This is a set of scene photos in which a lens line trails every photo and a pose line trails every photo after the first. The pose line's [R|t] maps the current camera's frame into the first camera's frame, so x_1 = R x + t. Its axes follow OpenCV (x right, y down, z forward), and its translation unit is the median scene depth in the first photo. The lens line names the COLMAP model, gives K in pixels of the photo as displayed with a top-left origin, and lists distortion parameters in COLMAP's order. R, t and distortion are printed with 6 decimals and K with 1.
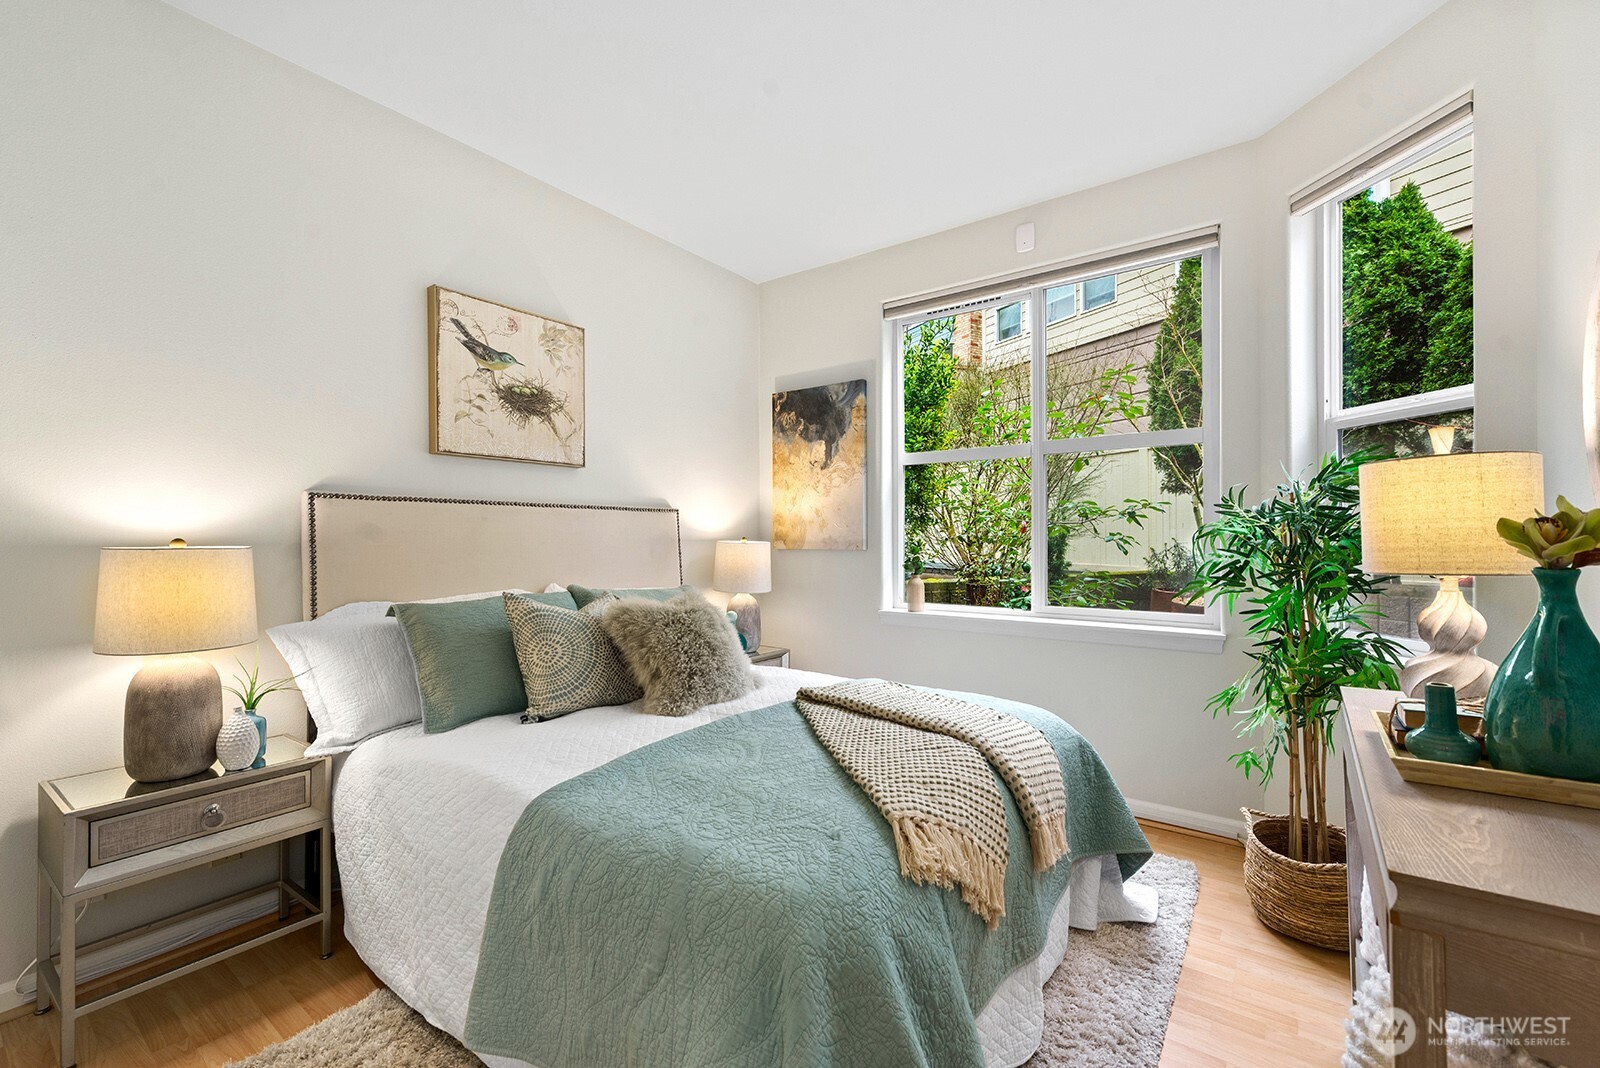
lens RADIAL K [[657.4, 0, 800.5], [0, 657.4, 539.4], [0, 0, 1]] dist [0.013560, 0.000141]
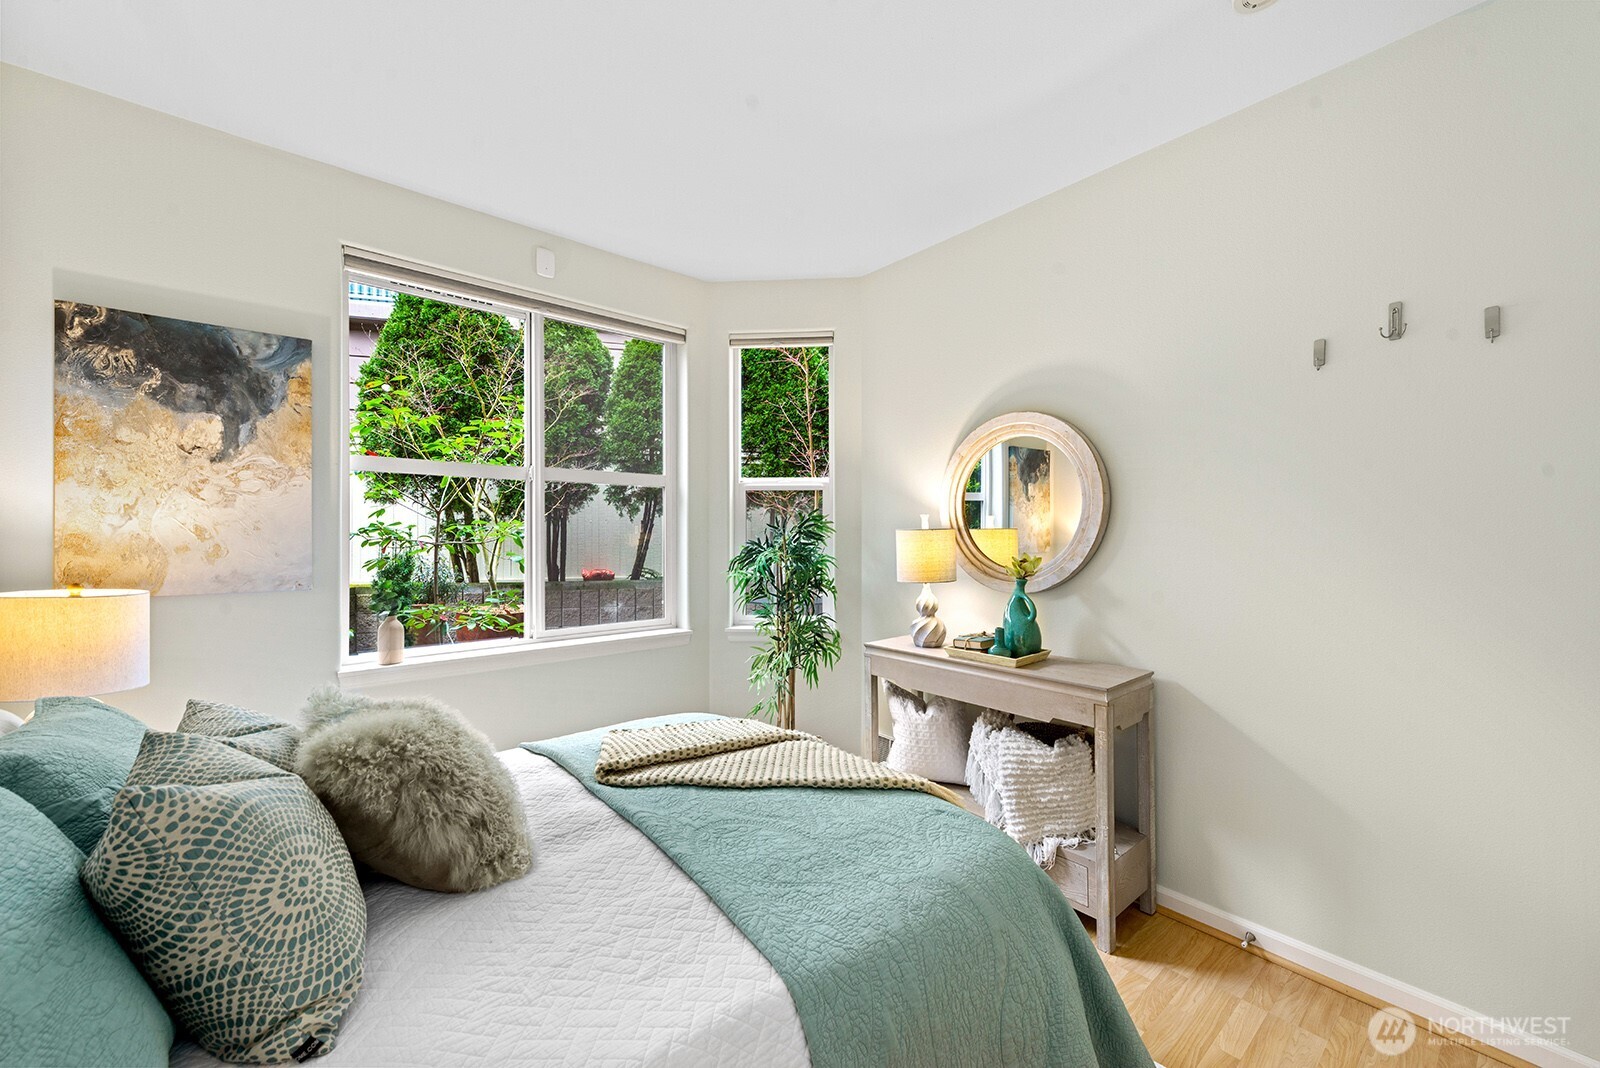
lens RADIAL K [[657.4, 0, 799.2], [0, 657.4, 526.1], [0, 0, 1]] dist [0.013560, 0.000141]
pose [[0.216021, 0.011970, 0.976315, -0.452232], [0.004746, 0.999900, -0.013309, -0.036685], [-0.976377, 0.007508, 0.215943, 0.341556]]
